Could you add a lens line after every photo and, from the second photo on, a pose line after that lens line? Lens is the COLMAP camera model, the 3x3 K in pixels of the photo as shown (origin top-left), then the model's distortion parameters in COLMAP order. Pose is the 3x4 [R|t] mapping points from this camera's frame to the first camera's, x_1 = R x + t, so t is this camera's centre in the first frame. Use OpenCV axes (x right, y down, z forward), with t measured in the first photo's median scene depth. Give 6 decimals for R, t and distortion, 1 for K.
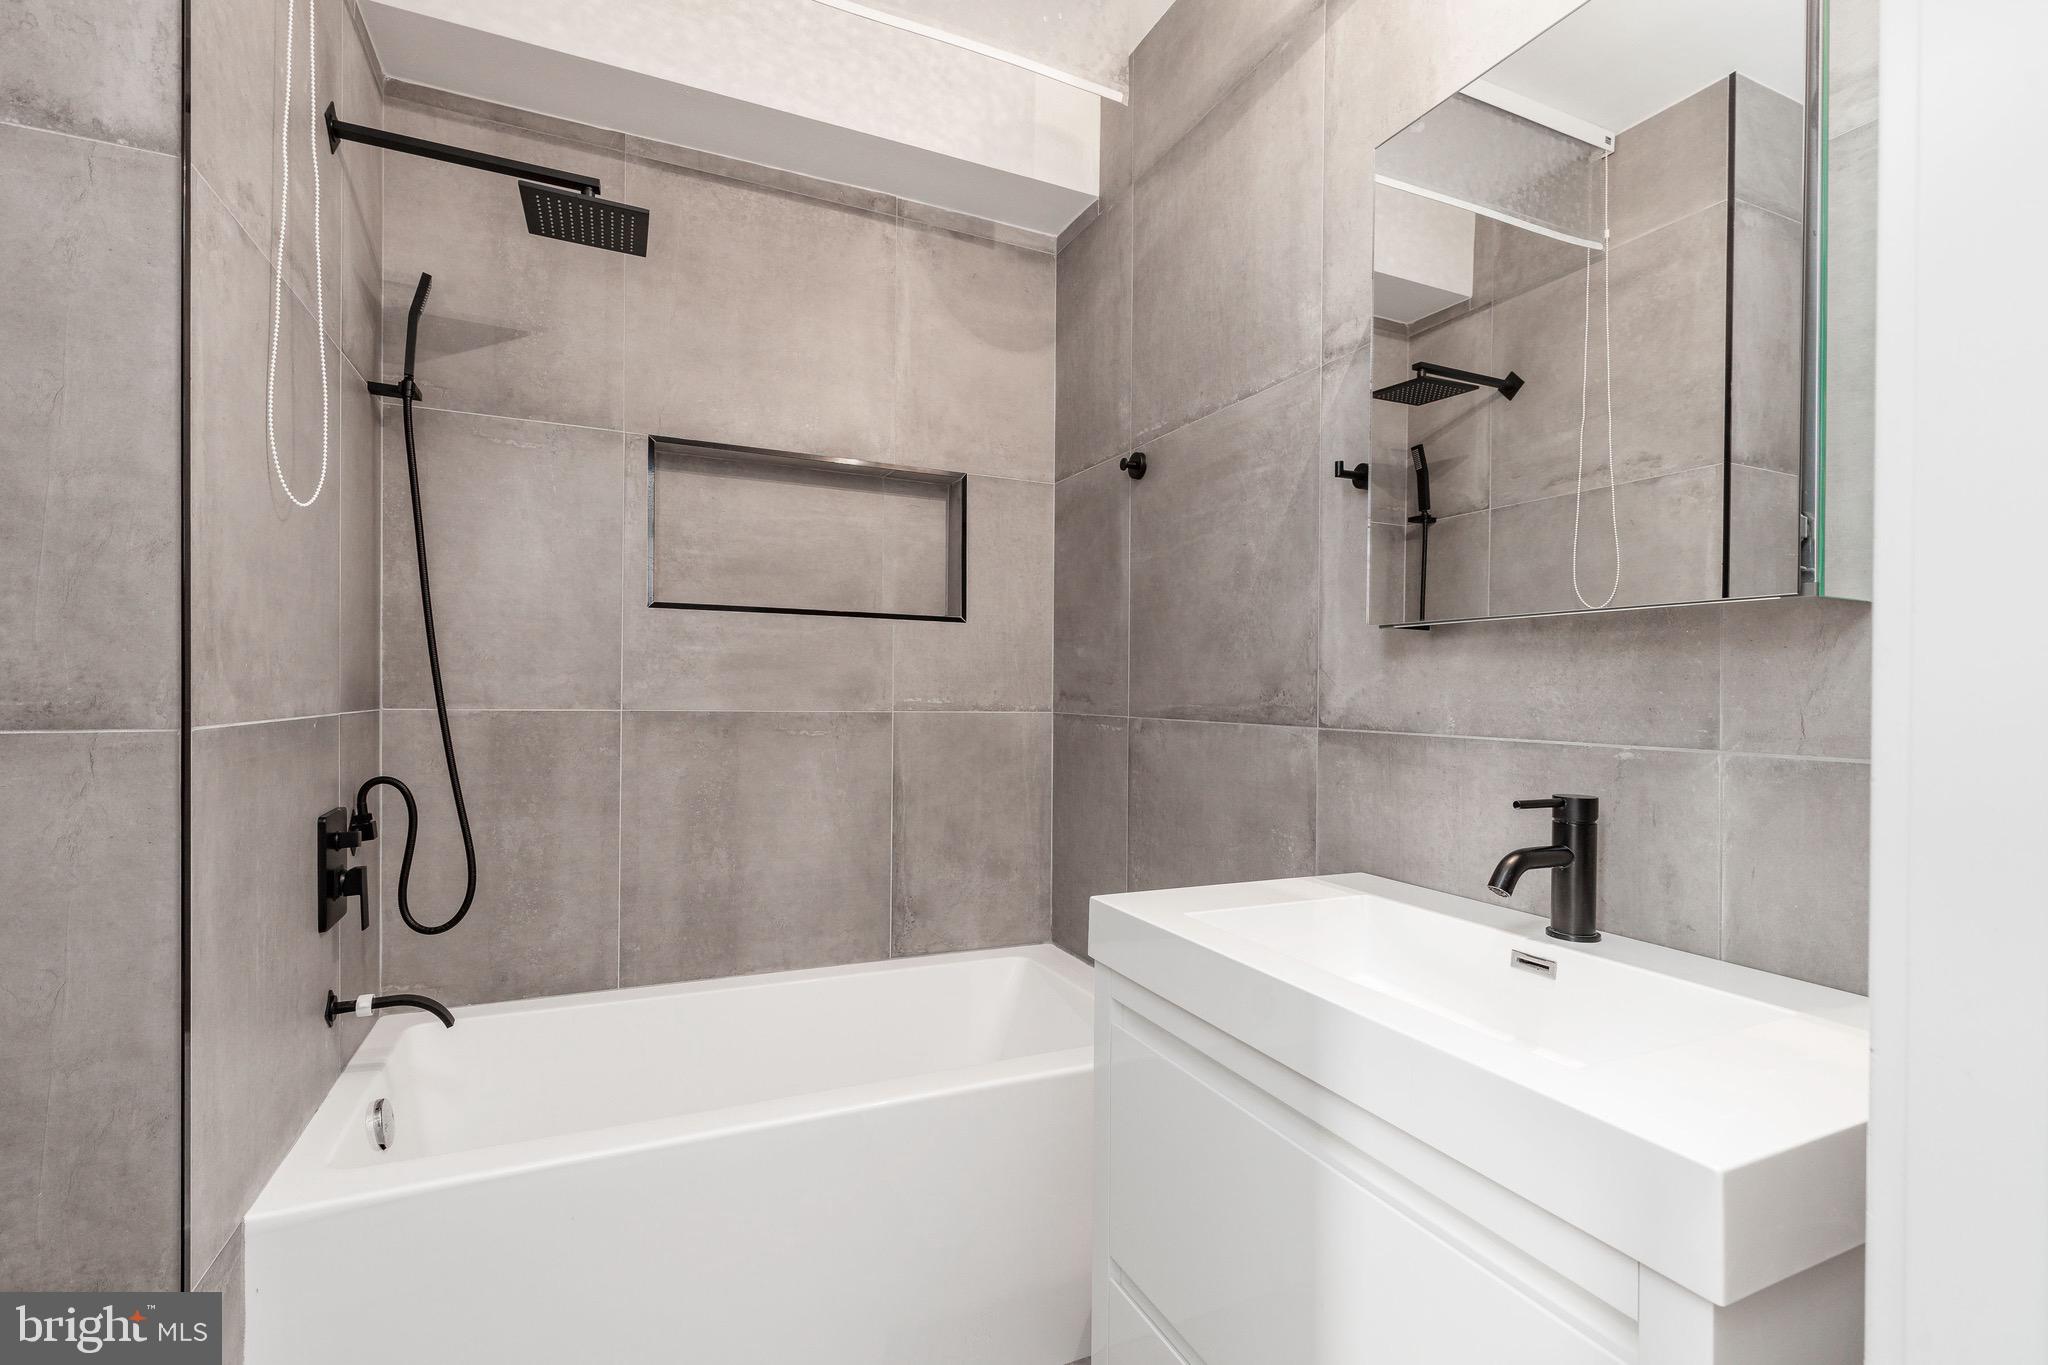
lens RADIAL K [[897.8, 0, 1029.9], [0, 897.8, 689.3], [0, 0, 1]] dist [-0.001351, -0.000269]
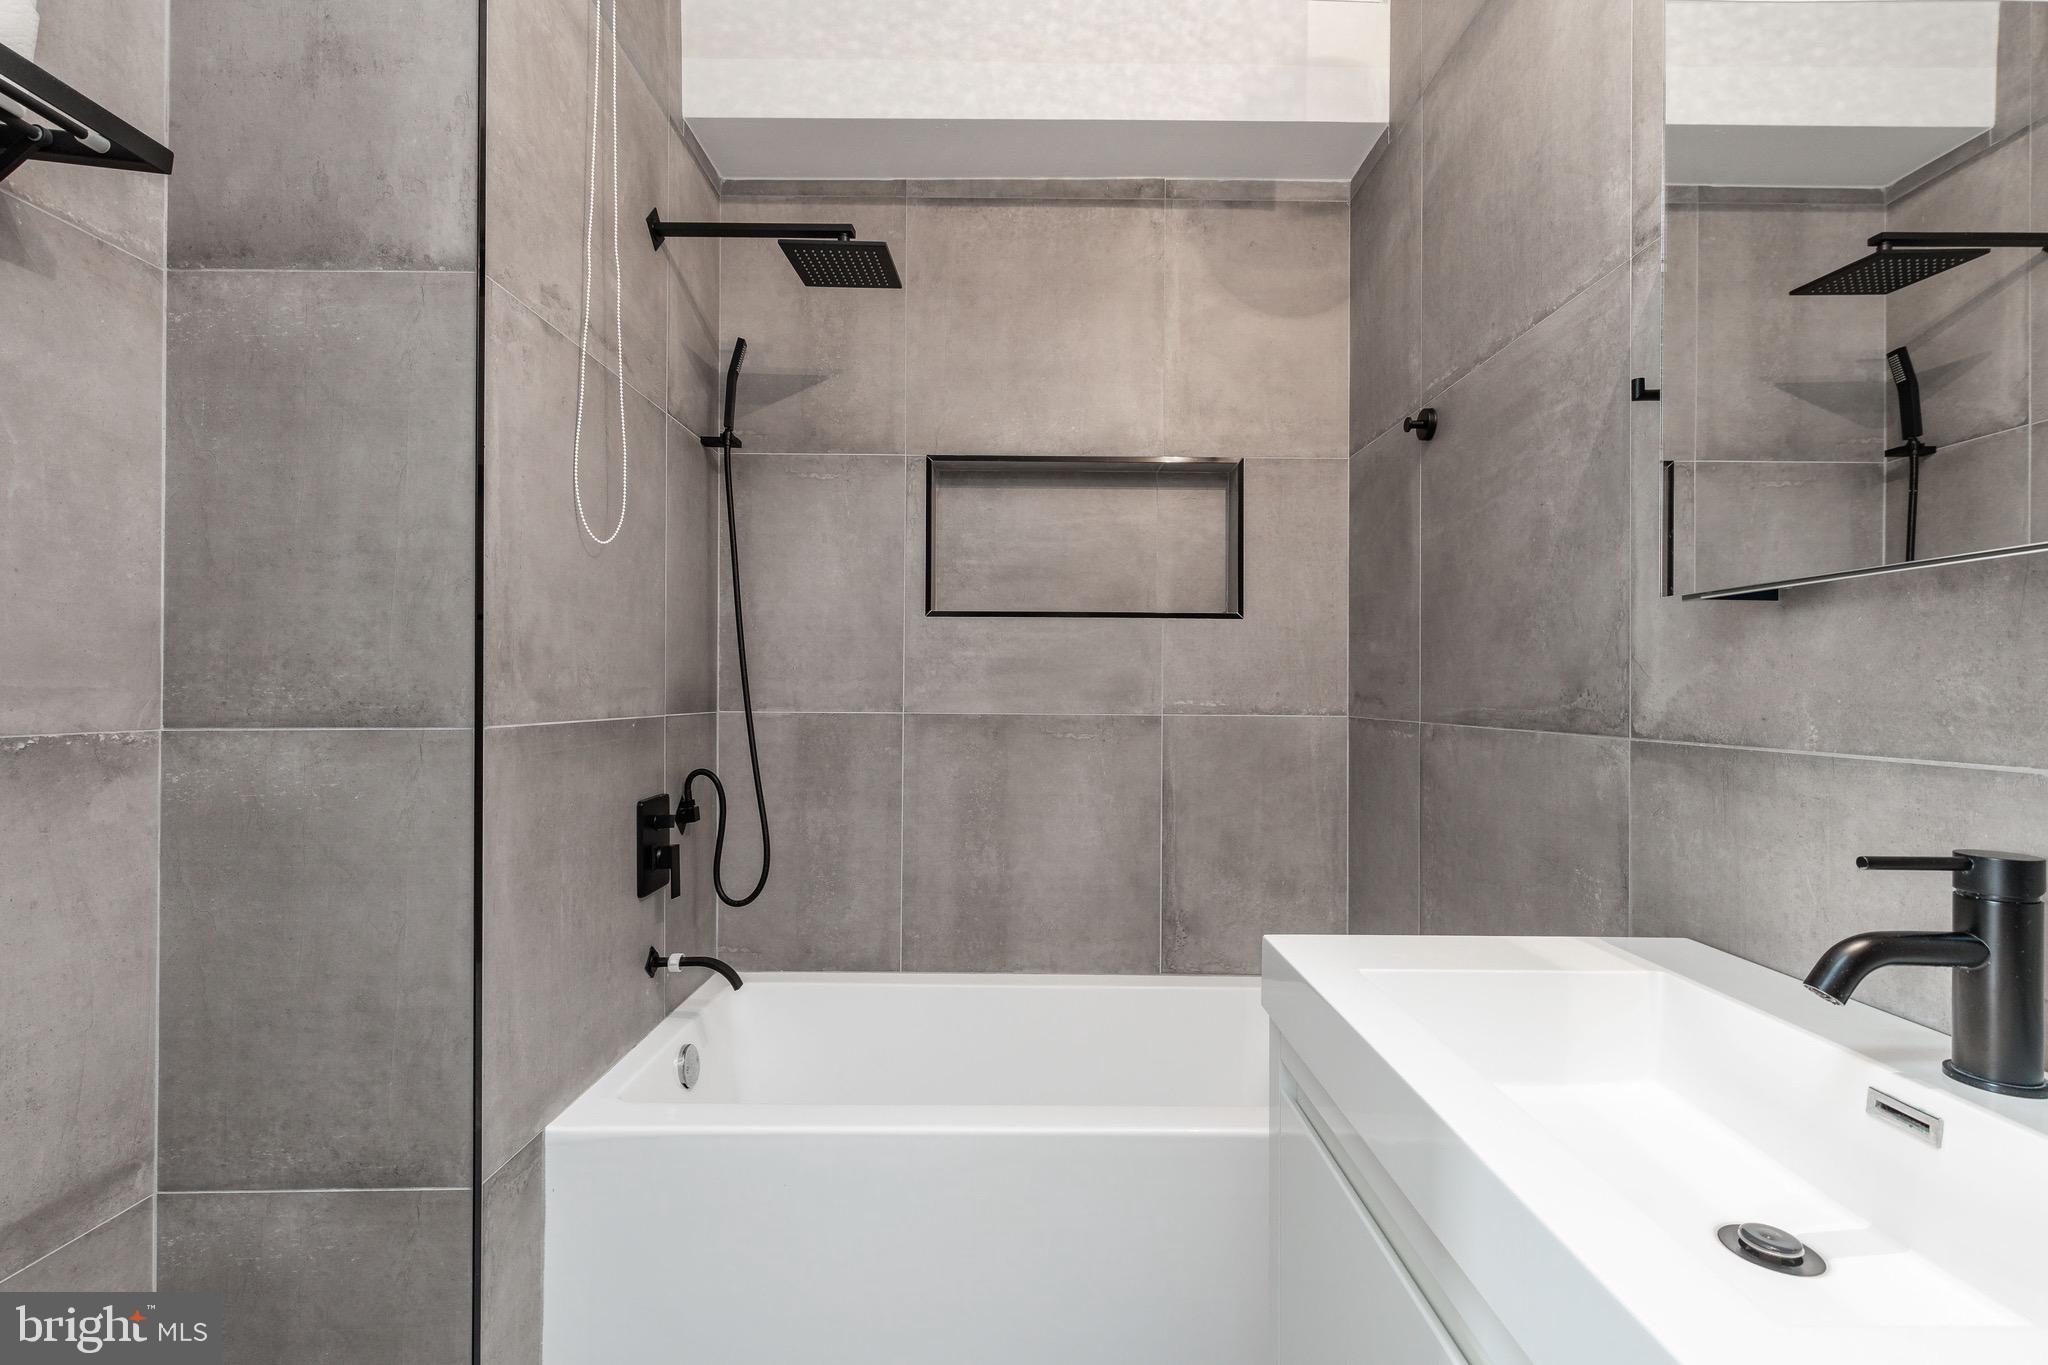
lens RADIAL K [[897.8, 0, 1024.9], [0, 897.8, 684.5], [0, 0, 1]] dist [-0.001351, -0.000269]
pose [[0.912974, -0.011058, -0.407868, 0.139314], [0.007568, 0.999920, -0.010167, 0.001544], [0.407948, 0.006195, 0.912984, 0.090826]]
